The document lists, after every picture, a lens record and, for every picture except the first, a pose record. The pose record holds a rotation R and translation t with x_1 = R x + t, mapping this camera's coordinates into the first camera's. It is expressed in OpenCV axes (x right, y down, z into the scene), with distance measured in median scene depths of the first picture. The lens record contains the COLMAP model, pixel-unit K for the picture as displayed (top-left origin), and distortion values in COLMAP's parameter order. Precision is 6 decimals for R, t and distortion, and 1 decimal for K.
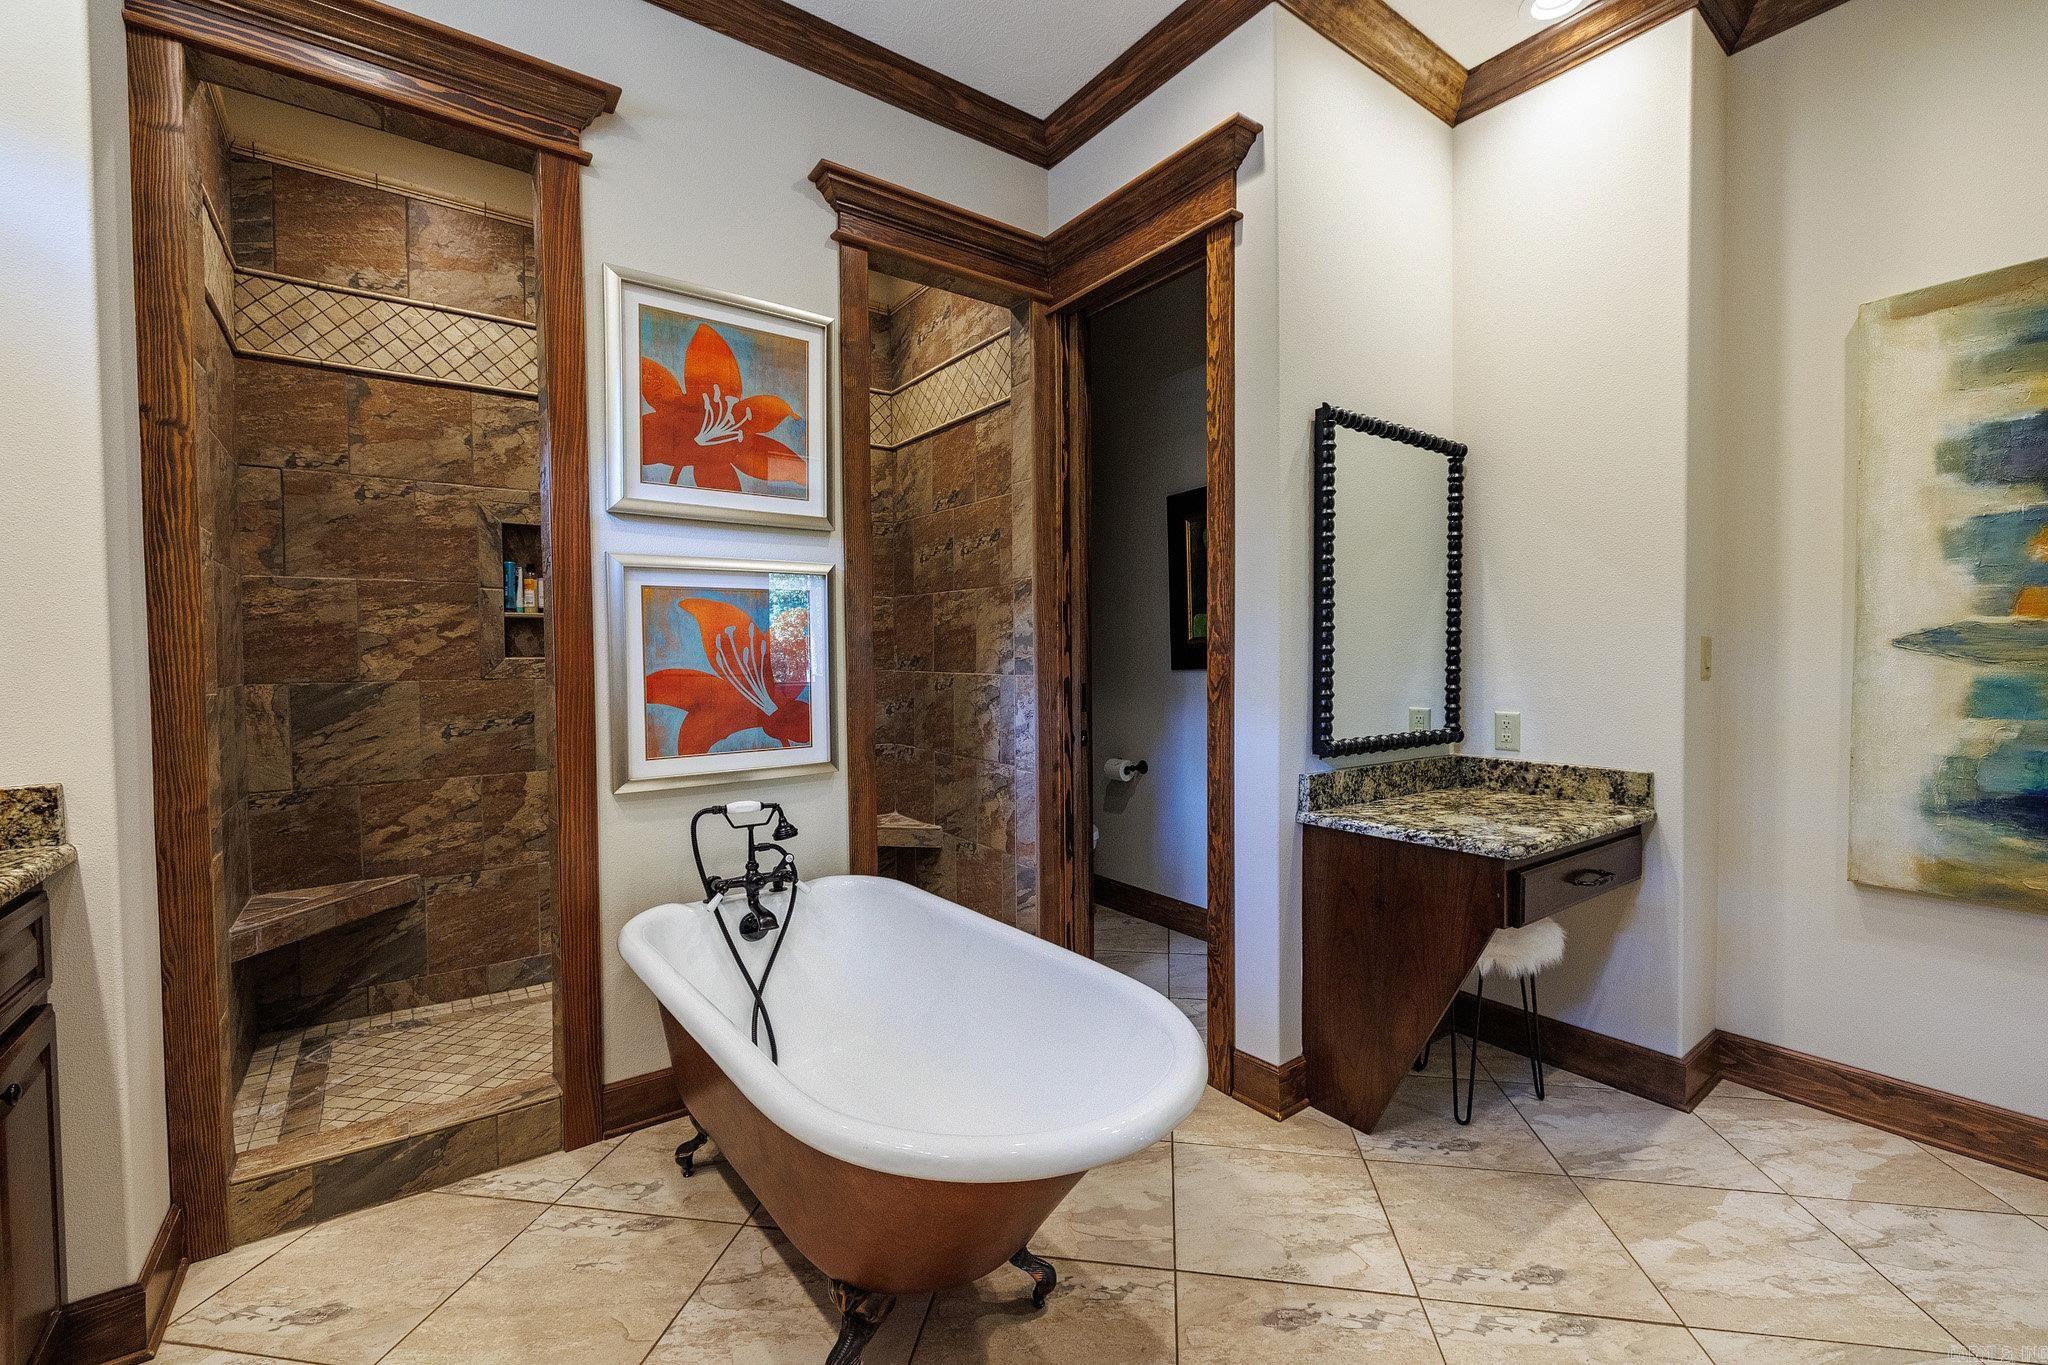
lens RADIAL K [[861.5, 0, 1022.3], [0, 861.5, 676.9], [0, 0, 1]] dist [-0.001803, 0.000241]
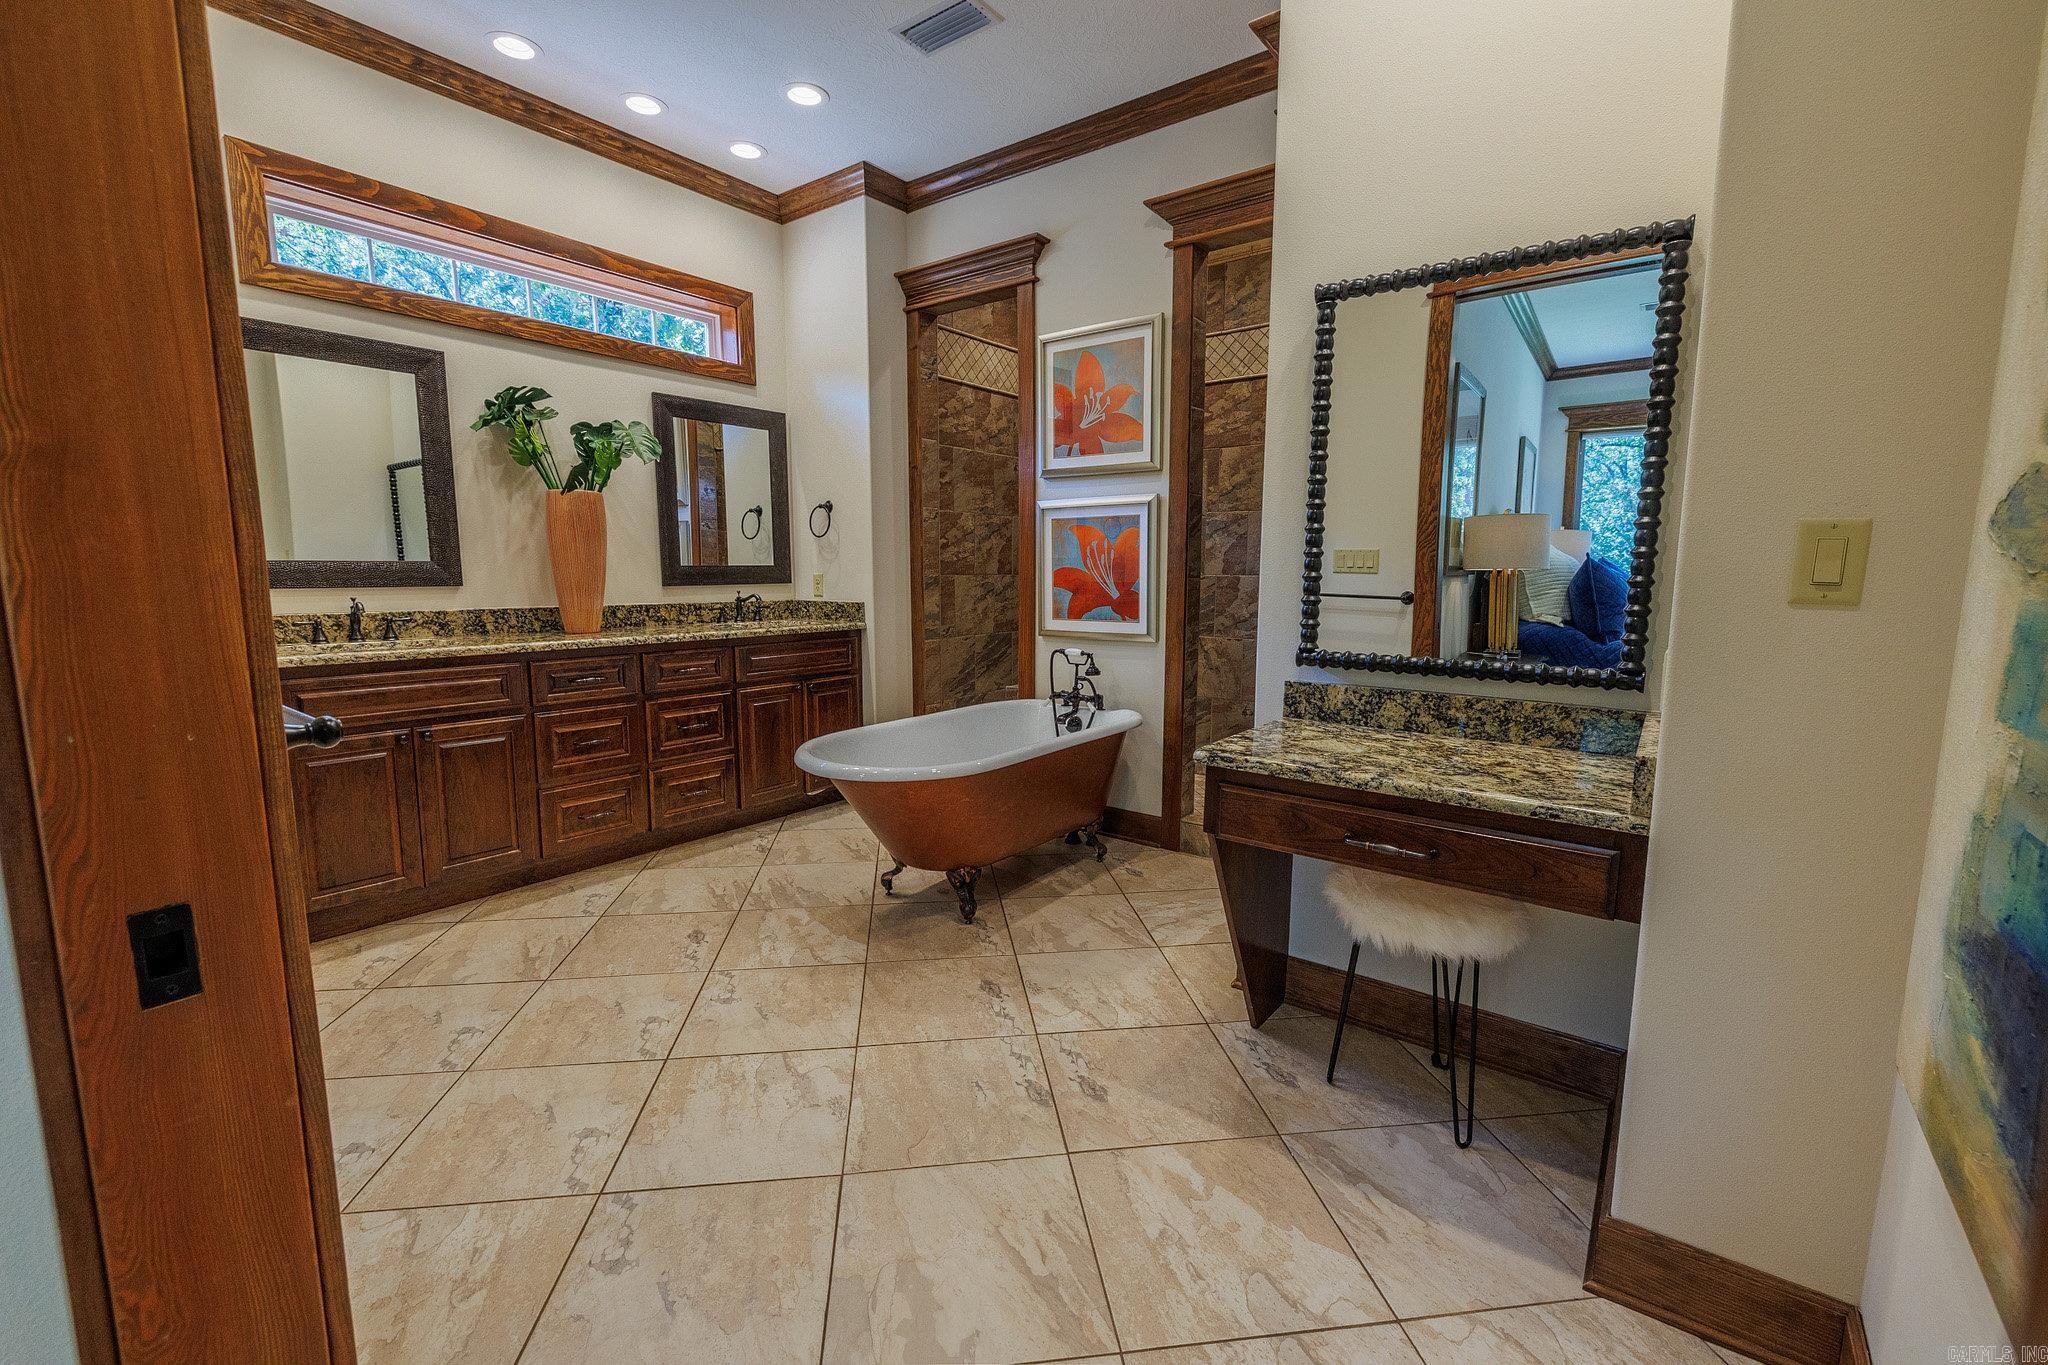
lens RADIAL K [[860.7, 0, 1024.0], [0, 860.7, 682.5], [0, 0, 1]] dist [-0.001718, 0.000033]
pose [[0.283522, 0.134432, -0.949496, 1.216103], [-0.031260, 0.990895, 0.130959, -0.004133], [0.958456, -0.007449, 0.285143, 0.435641]]
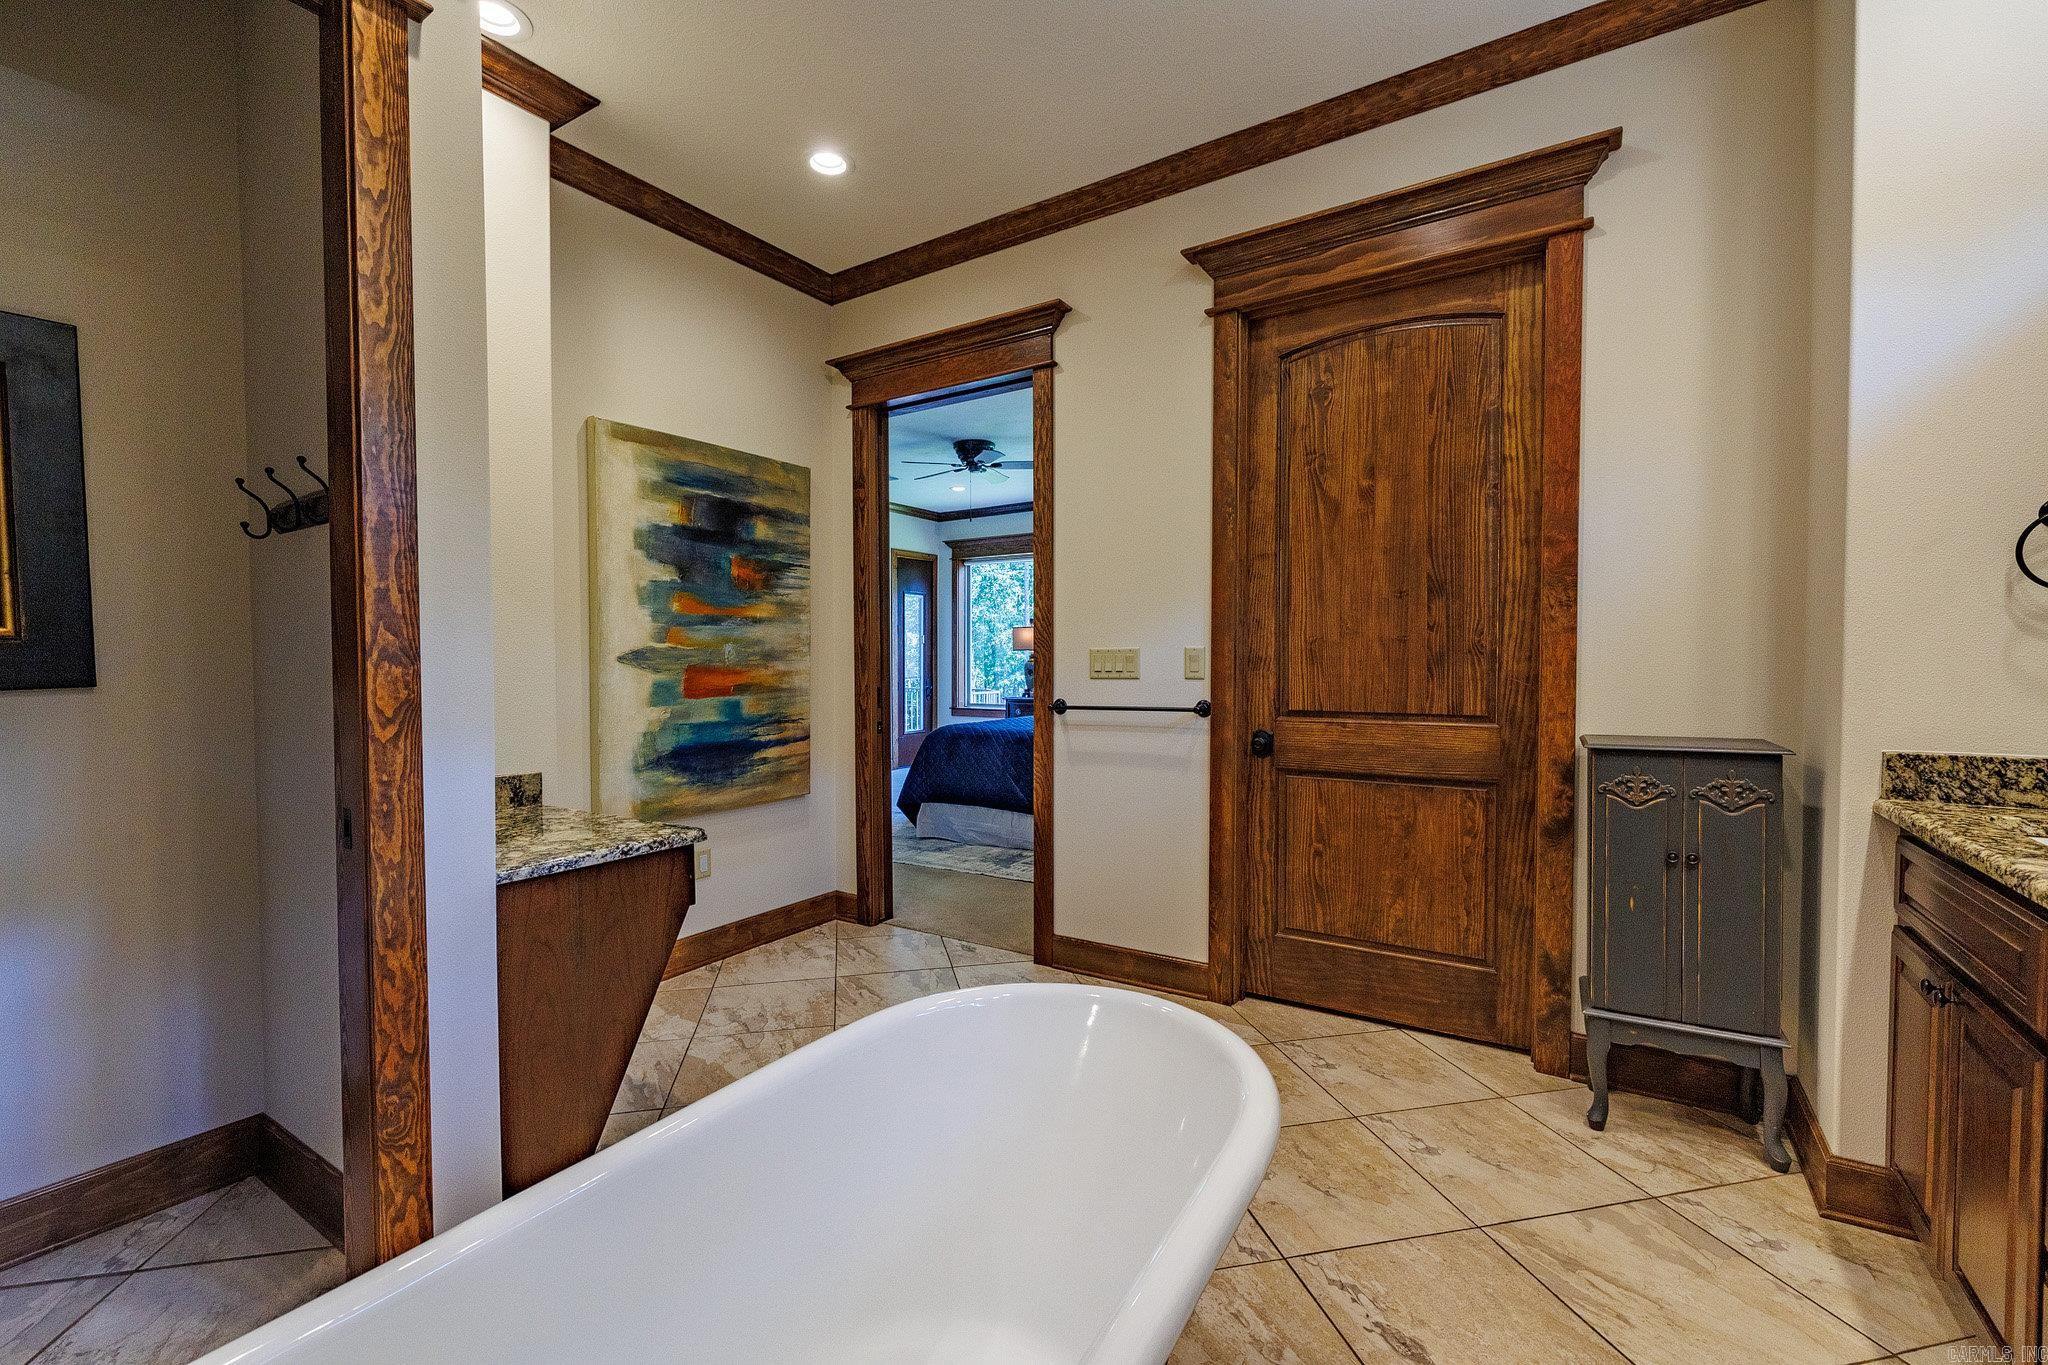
lens RADIAL K [[860.7, 0, 1024.0], [0, 860.7, 682.5], [0, 0, 1]] dist [-0.001718, 0.000033]
pose [[-0.355583, -0.015501, 0.934516, -0.569099], [0.031019, 0.999116, 0.028376, -0.019020], [-0.934130, 0.039078, -0.354788, 0.836706]]
